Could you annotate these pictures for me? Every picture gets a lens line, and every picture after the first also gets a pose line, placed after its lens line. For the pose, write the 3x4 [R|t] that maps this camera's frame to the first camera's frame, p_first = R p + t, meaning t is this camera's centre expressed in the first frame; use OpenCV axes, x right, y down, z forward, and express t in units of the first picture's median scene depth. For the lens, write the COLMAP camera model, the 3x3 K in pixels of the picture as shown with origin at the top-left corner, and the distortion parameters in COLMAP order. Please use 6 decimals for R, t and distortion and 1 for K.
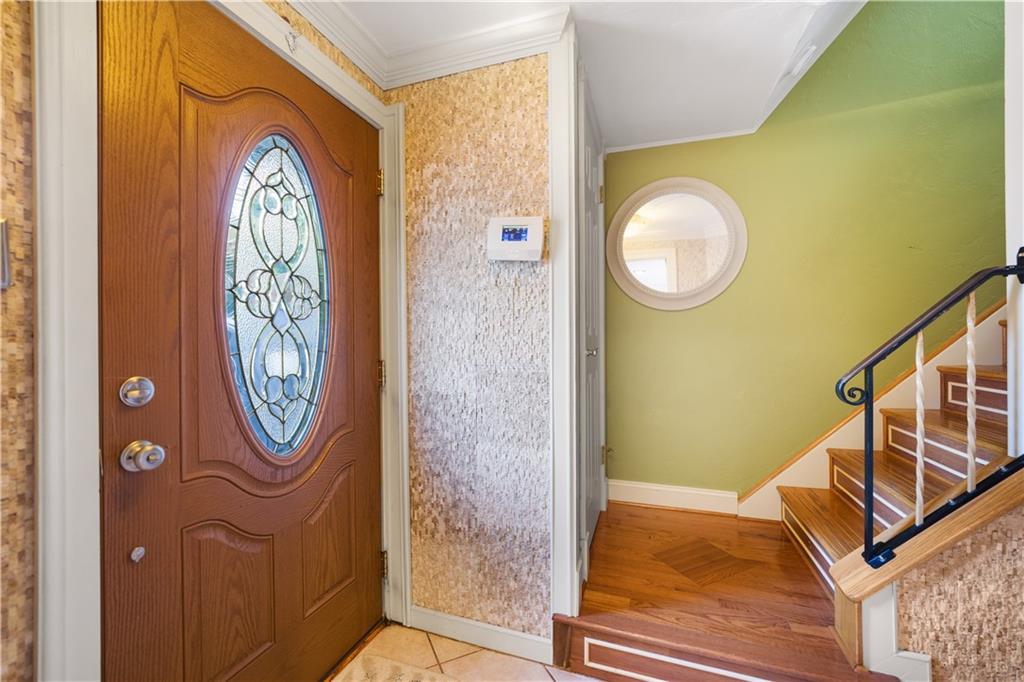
lens RADIAL K [[426.6, 0, 504.6], [0, 426.6, 343.7], [0, 0, 1]] dist [-0.016253, 0.000021]
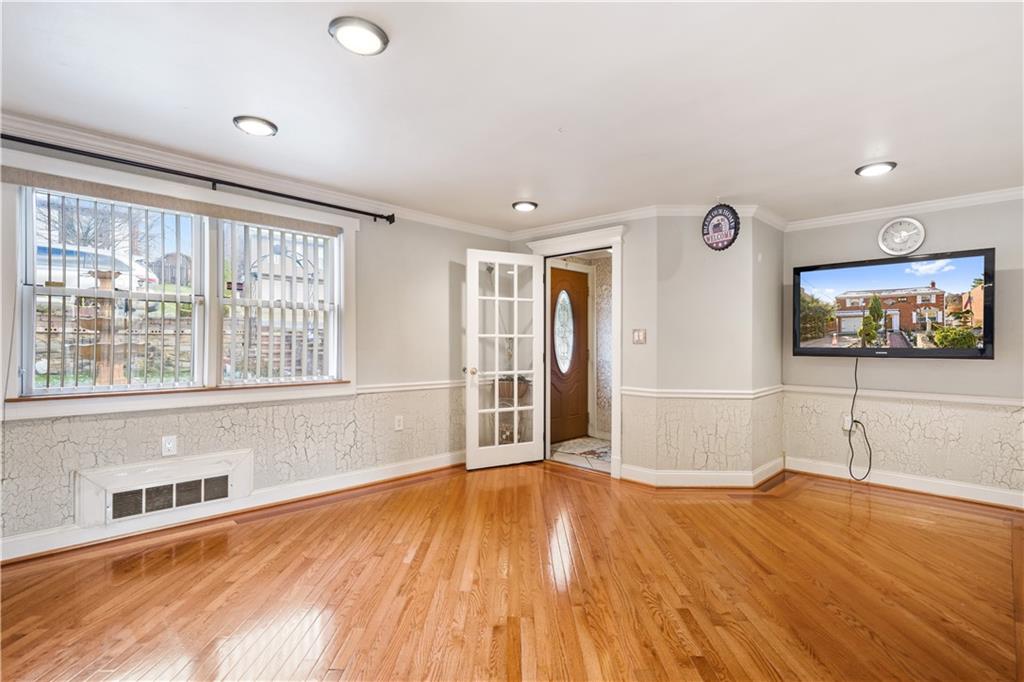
lens RADIAL K [[482.5, 0, 506.2], [0, 482.5, 336.7], [0, 0, 1]] dist [-0.002076, -0.000250]
pose [[0.913264, 0.004462, -0.407344, 0.640888], [-0.006282, 0.999975, -0.003132, -0.031093], [0.407320, 0.005419, 0.913269, -2.639415]]
